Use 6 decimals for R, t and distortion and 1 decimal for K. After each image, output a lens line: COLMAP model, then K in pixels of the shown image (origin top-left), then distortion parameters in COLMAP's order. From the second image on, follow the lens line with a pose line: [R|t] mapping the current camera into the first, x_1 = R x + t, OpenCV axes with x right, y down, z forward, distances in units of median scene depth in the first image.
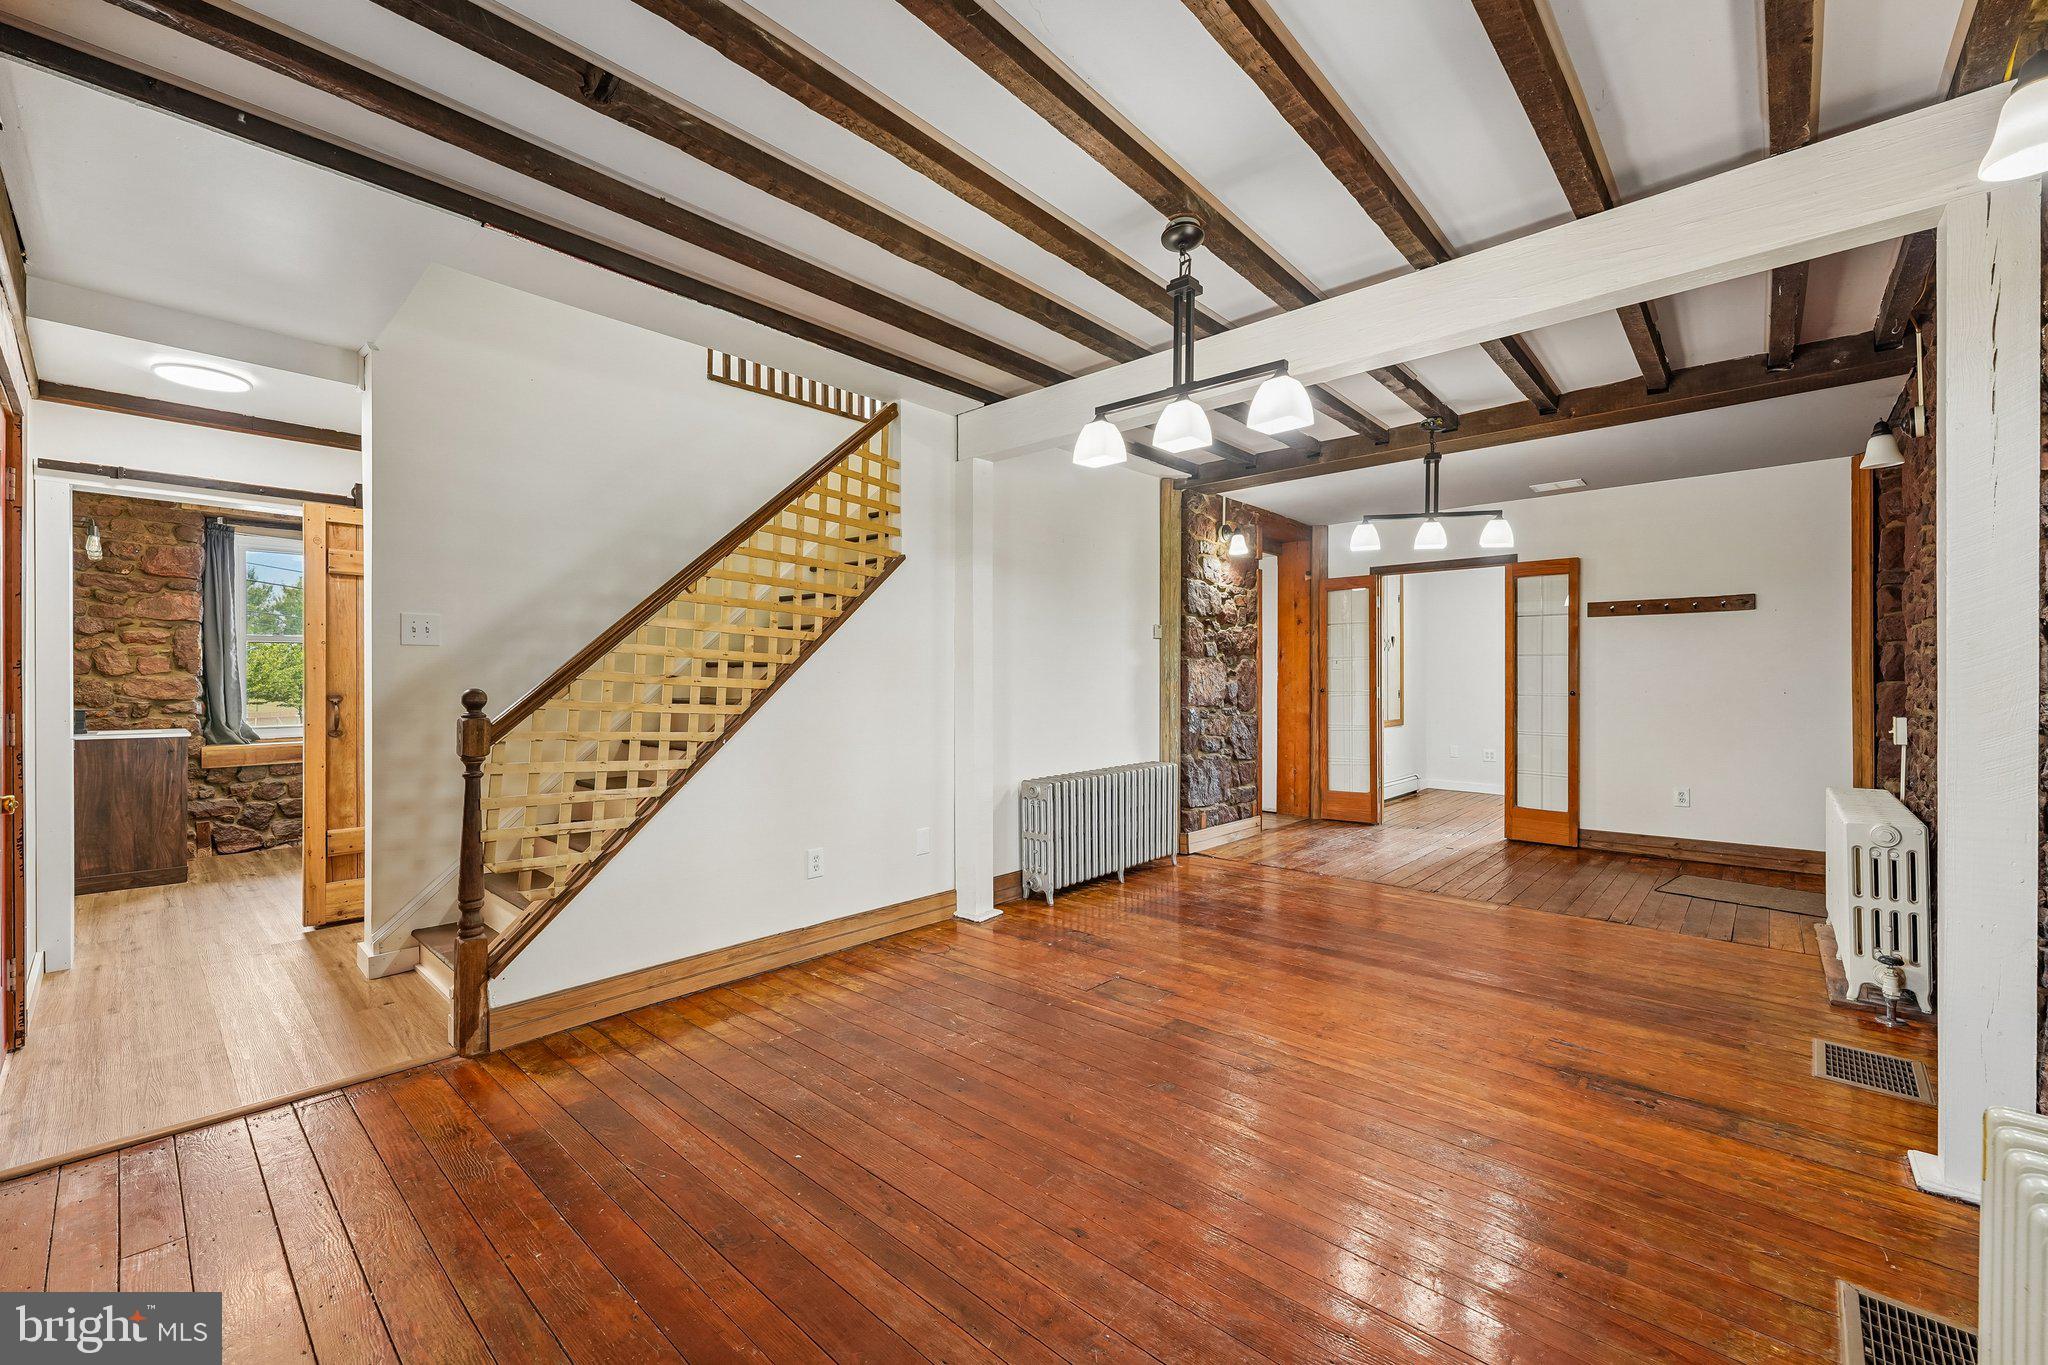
lens RADIAL K [[822.8, 0, 1016.1], [0, 822.8, 687.6], [0, 0, 1]] dist [-0.003978, -0.000221]
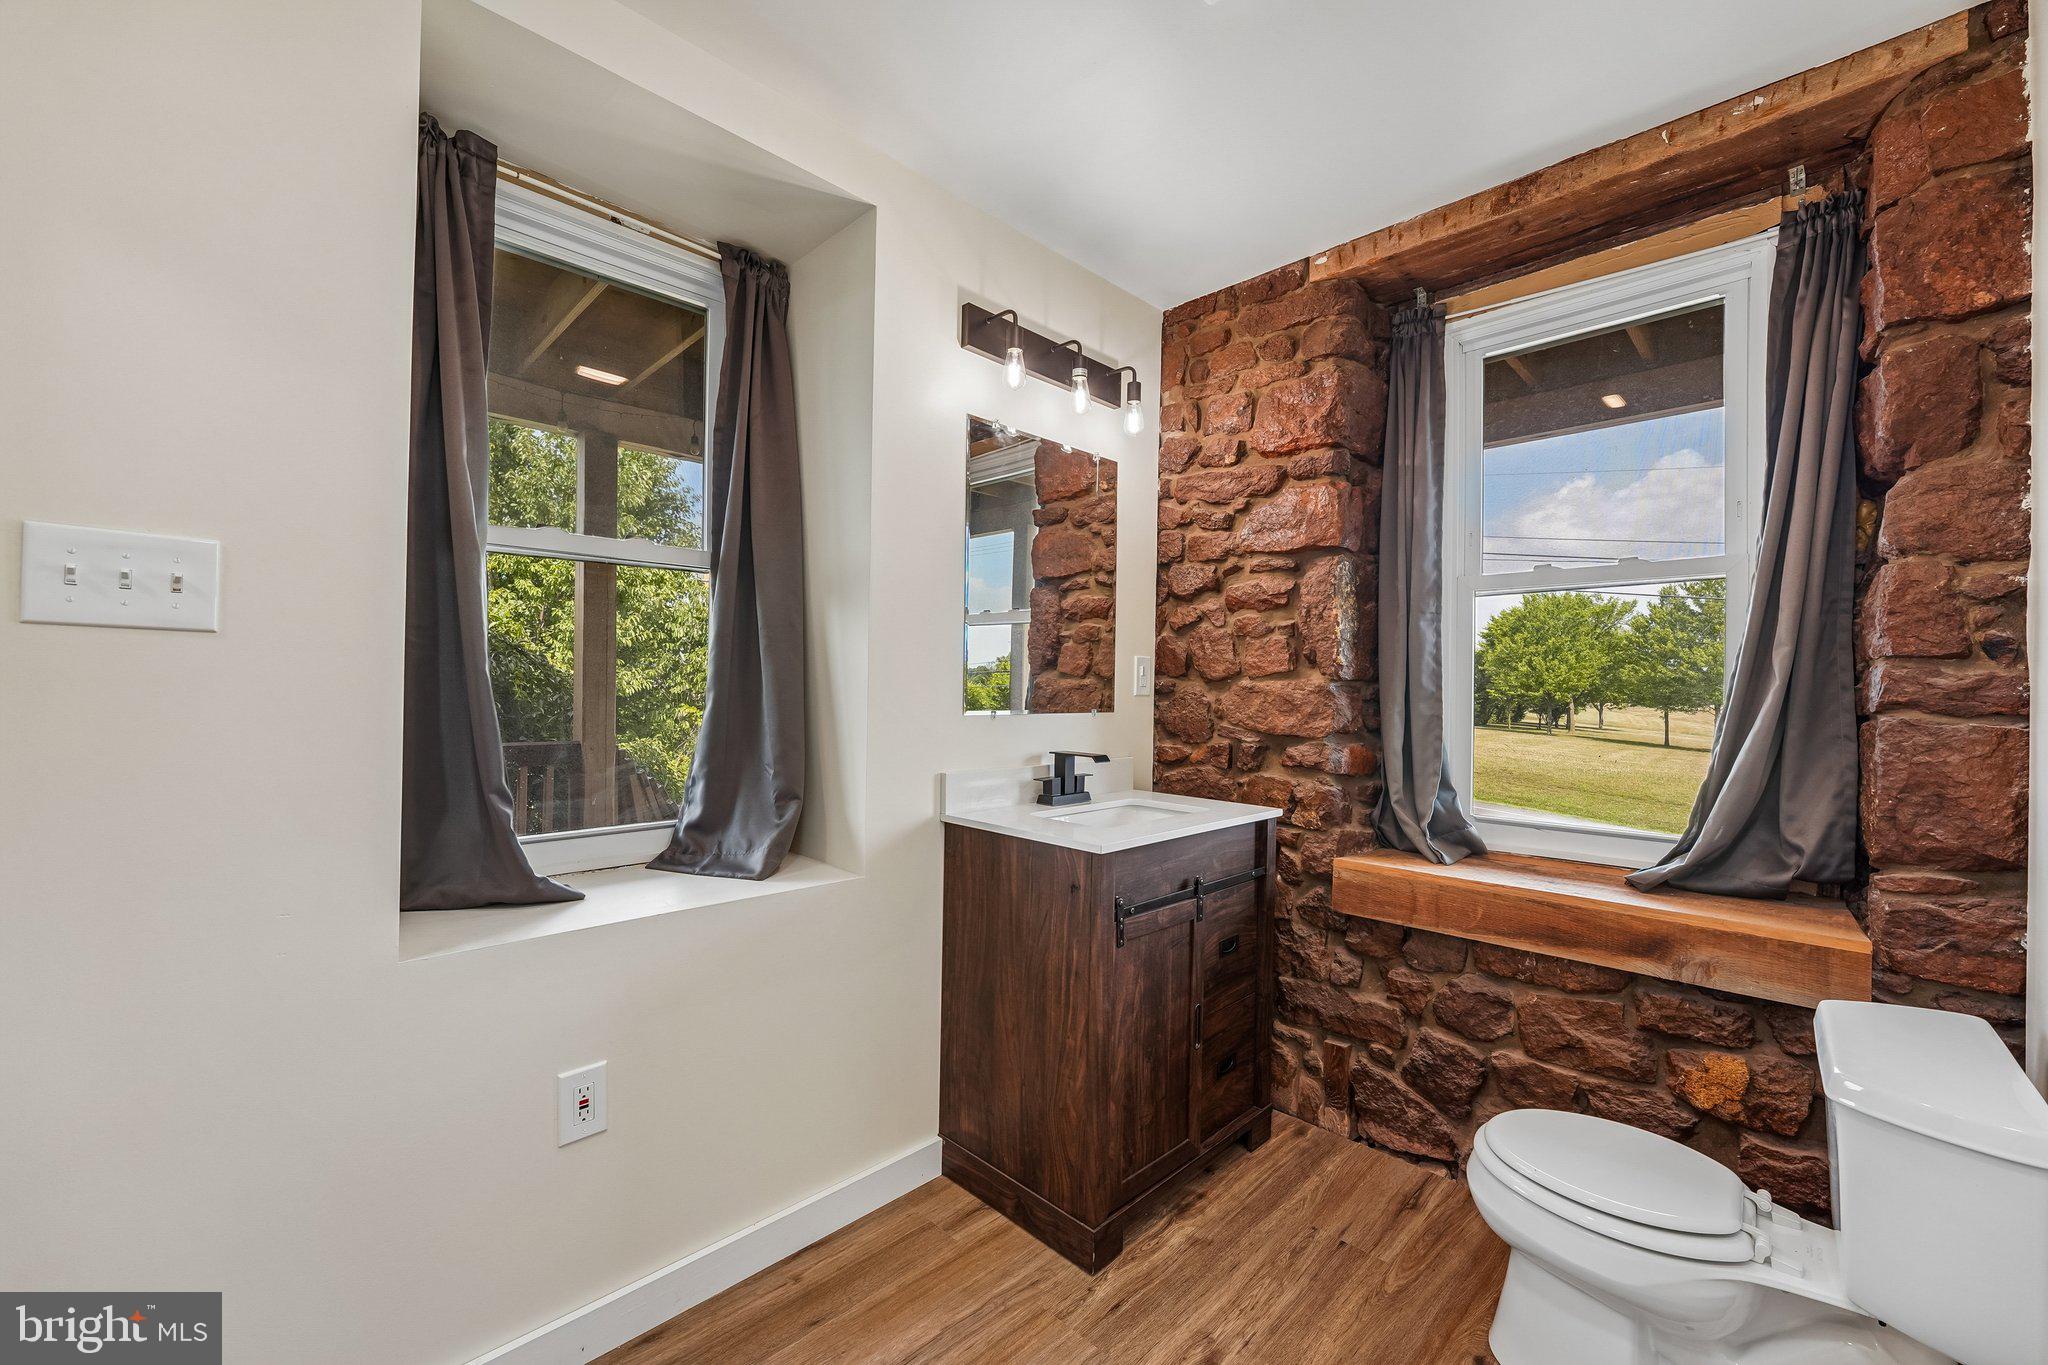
lens RADIAL K [[822.8, 0, 1013.6], [0, 822.8, 682.3], [0, 0, 1]] dist [-0.003978, -0.000221]
pose [[-0.043604, -0.005556, -0.999033, -0.582550], [-0.017307, 0.999839, -0.004805, -0.008369], [0.998899, 0.017081, -0.043693, 0.857456]]
